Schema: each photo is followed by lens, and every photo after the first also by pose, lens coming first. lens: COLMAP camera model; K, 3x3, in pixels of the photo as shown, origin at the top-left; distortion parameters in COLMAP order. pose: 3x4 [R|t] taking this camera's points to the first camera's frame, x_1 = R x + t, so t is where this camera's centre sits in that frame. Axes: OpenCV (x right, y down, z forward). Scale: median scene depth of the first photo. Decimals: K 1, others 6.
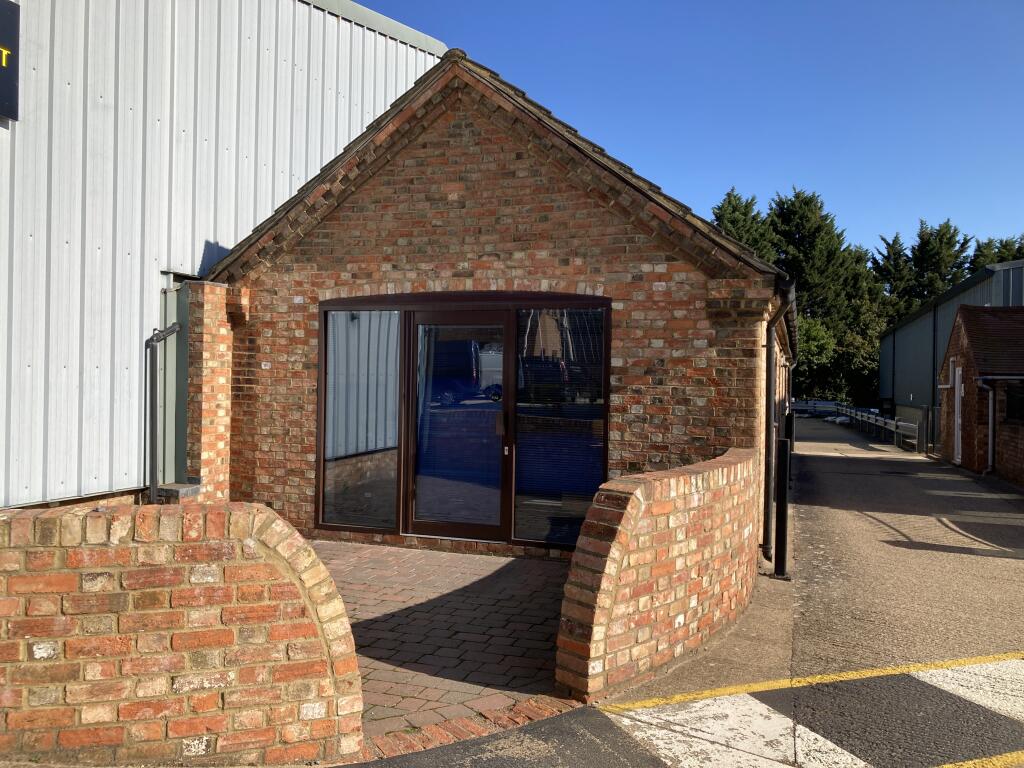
lens RADIAL K [[792.1, 0, 512.0], [0, 792.1, 384.0], [0, 0, 1]] dist [0.061778, -0.093003]
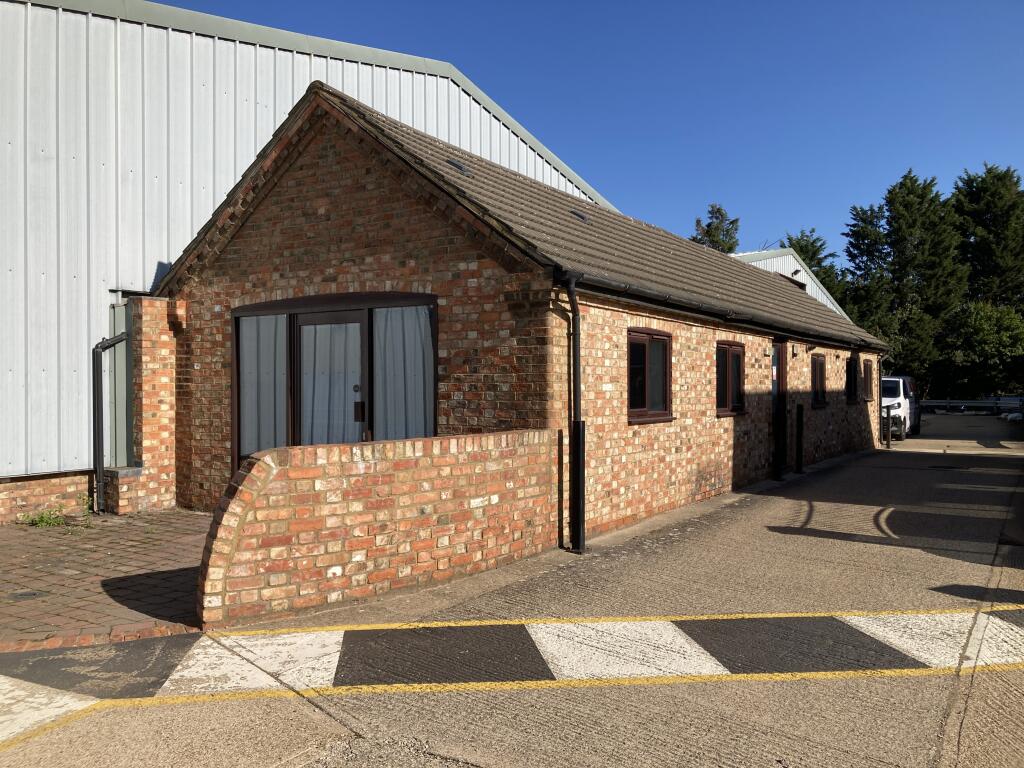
lens RADIAL K [[792.1, 0, 512.0], [0, 792.1, 384.0], [0, 0, 1]] dist [0.061778, -0.093003]
pose [[0.976153, -0.021759, -0.215992, 0.440416], [0.020597, 0.999759, -0.007628, 0.024097], [0.216106, 0.002997, 0.976365, -0.044748]]
